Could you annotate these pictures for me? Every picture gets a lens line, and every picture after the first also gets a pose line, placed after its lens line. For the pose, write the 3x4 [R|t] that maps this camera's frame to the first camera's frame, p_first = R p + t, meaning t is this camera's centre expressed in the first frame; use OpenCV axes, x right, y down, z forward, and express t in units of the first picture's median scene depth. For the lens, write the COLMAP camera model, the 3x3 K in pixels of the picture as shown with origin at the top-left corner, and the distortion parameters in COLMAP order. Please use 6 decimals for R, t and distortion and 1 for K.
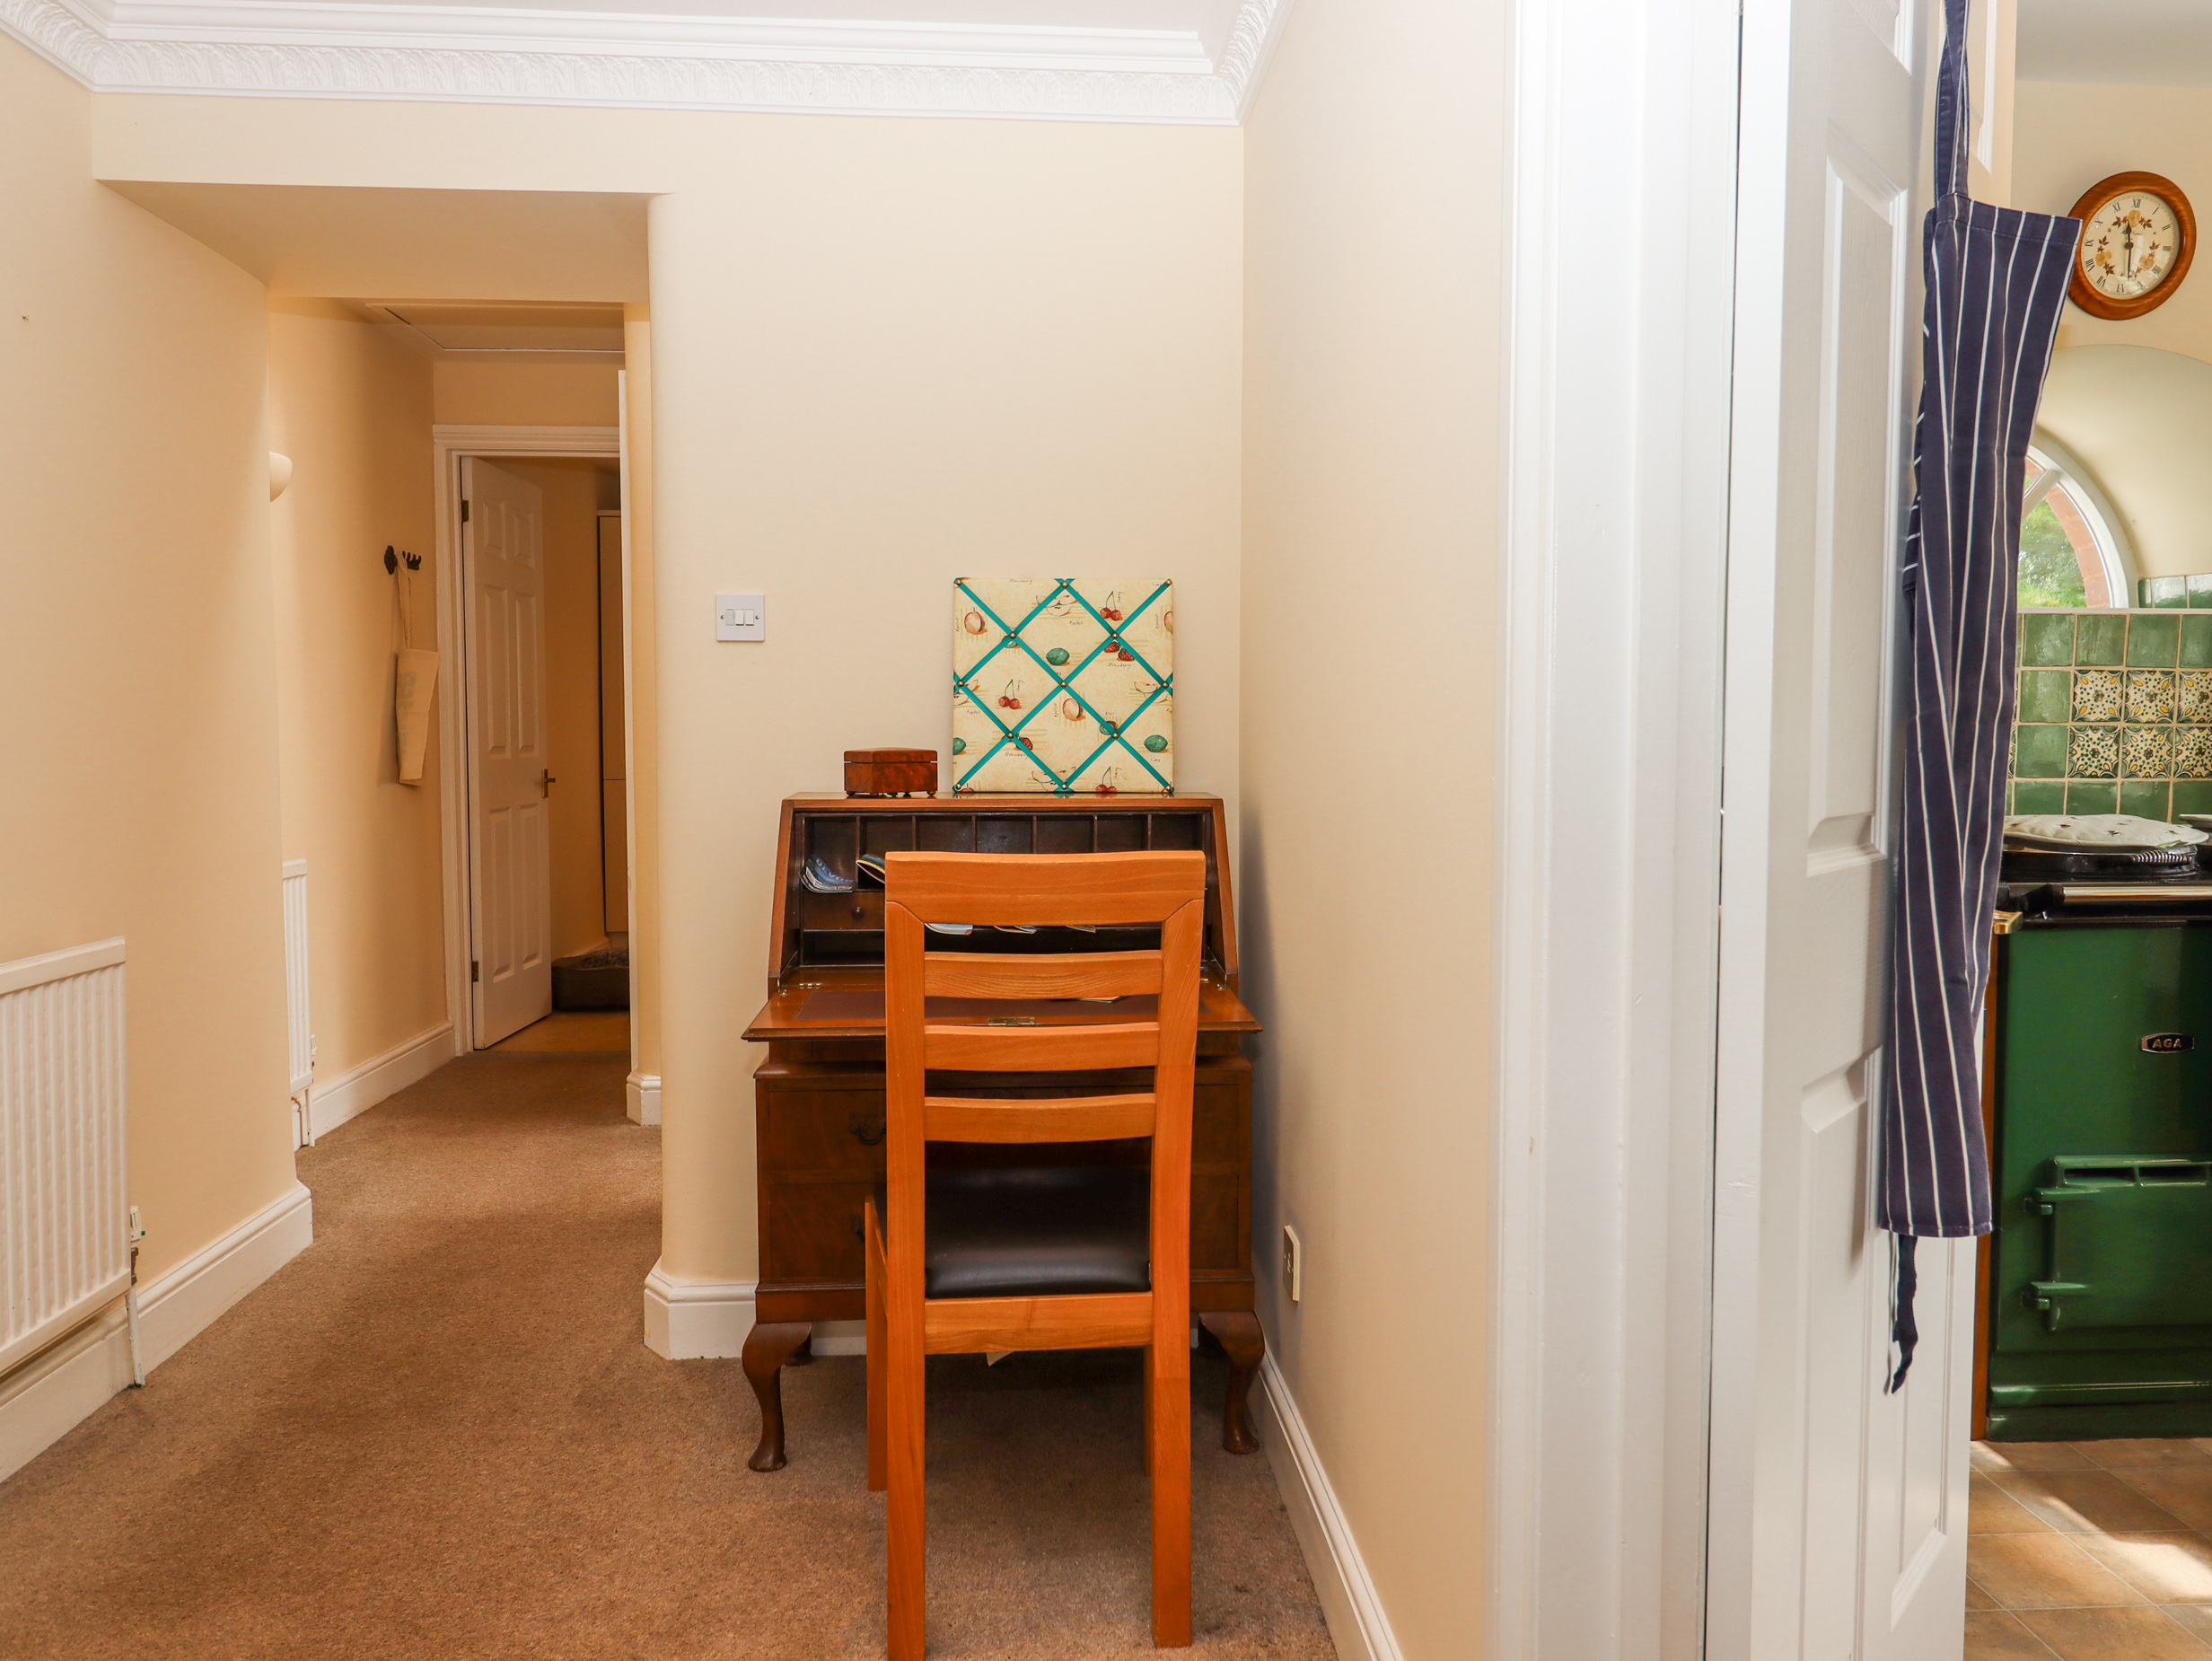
lens RADIAL K [[1724.0, 0, 1121.7], [0, 1724.0, 830.8], [0, 0, 1]] dist [0.007890, -0.004782]
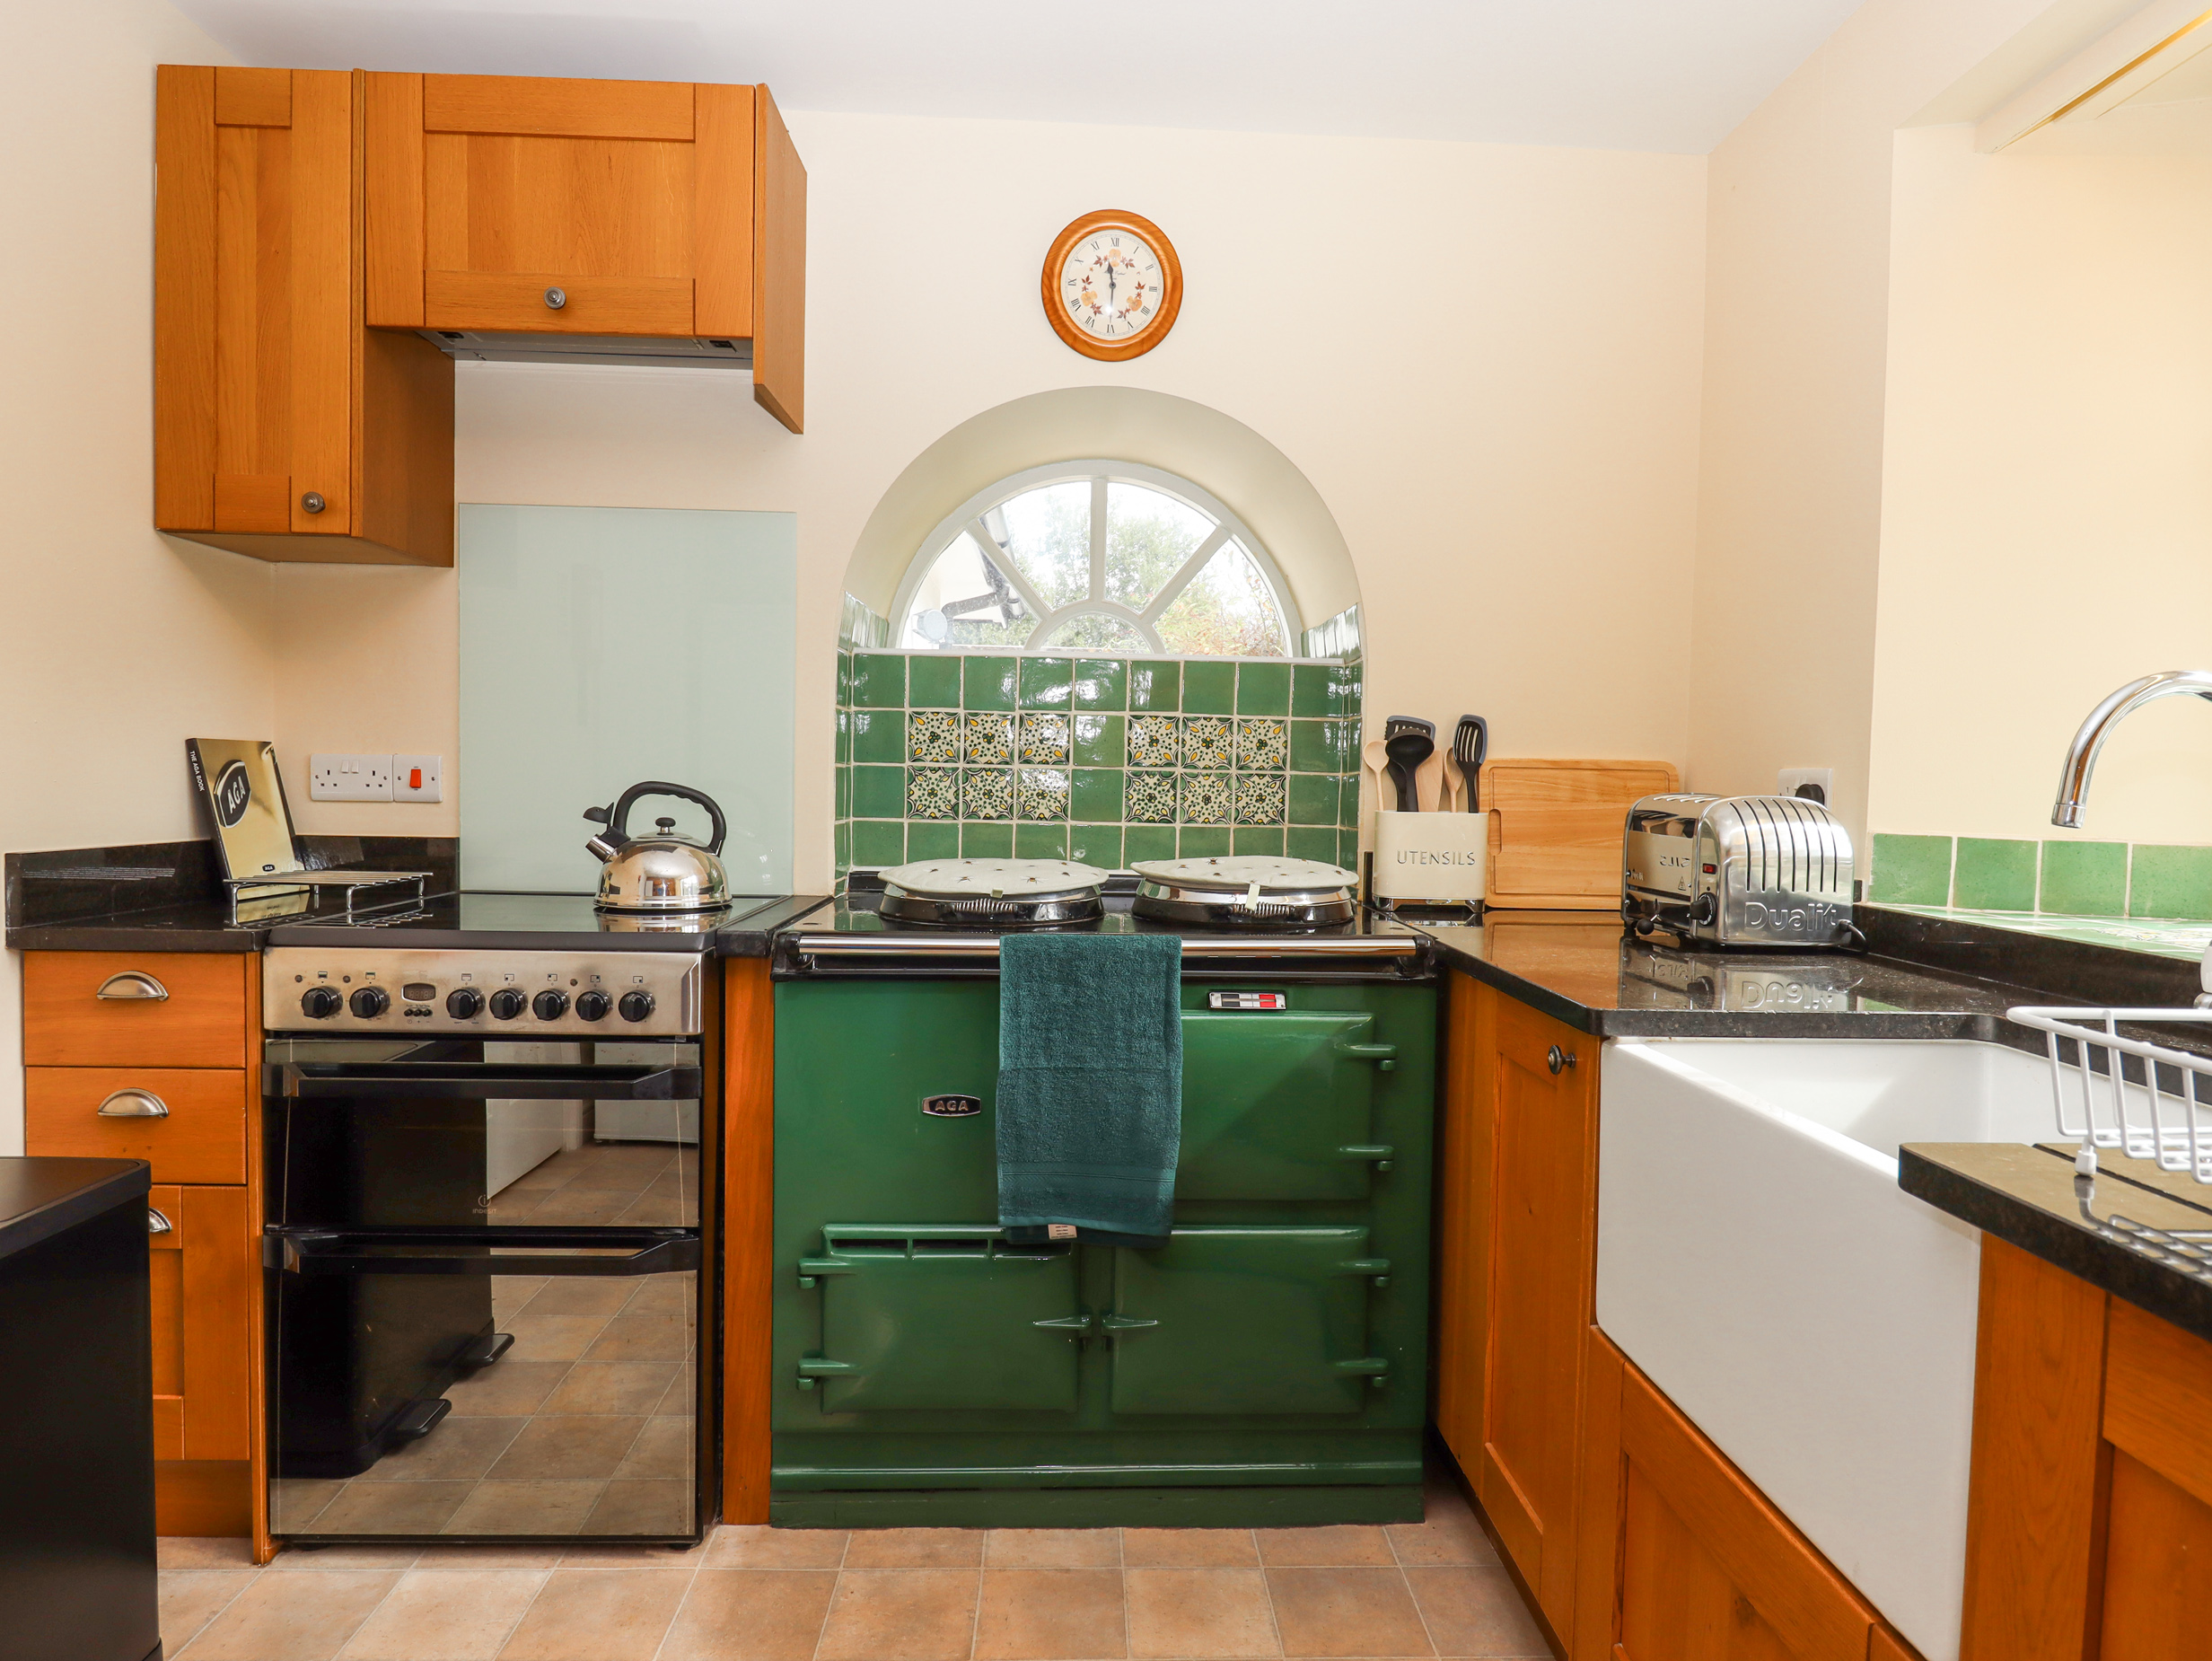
lens RADIAL K [[1328.2, 0, 1106.0], [0, 1328.2, 830.5], [0, 0, 1]] dist [0.001837, -0.000466]
pose [[0.999283, 0.021887, -0.030891, 0.563469], [-0.022423, 0.999602, -0.017123, -0.012075], [0.030504, 0.017803, 0.999376, 0.225766]]
